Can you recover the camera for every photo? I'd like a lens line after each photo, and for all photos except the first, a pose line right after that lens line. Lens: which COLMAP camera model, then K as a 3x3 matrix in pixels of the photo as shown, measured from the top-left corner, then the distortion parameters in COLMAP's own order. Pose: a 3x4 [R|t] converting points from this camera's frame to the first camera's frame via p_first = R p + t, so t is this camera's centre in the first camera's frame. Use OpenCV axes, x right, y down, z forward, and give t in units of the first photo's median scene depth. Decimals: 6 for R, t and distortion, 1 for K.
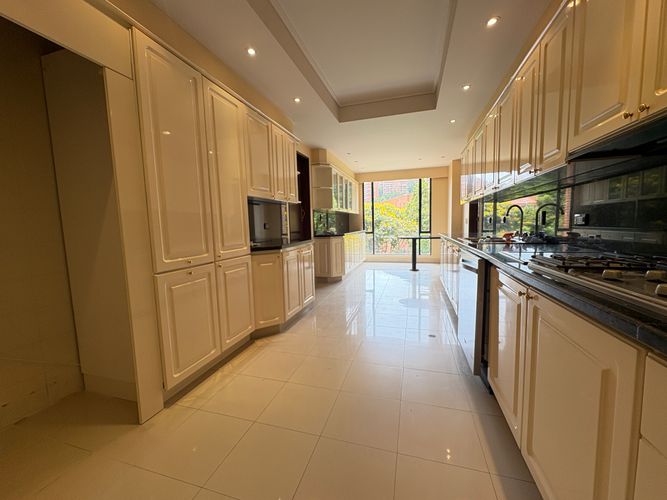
lens RADIAL K [[265.6, 0, 334.9], [0, 265.6, 245.1], [0, 0, 1]] dist [0.002706, 0.000576]
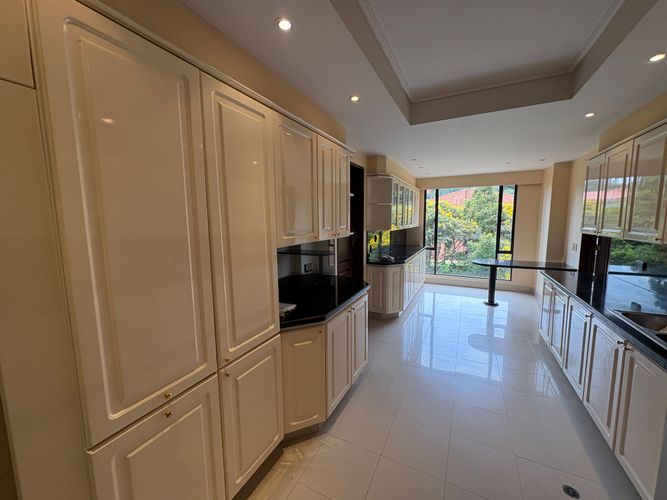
lens RADIAL K [[265.6, 0, 334.5], [0, 265.6, 245.2], [0, 0, 1]] dist [0.002706, 0.000576]
pose [[0.983490, 0.037219, -0.177095, -0.049008], [-0.033441, 0.999146, 0.024273, -0.154821], [0.177847, -0.017950, 0.983894, 0.260927]]
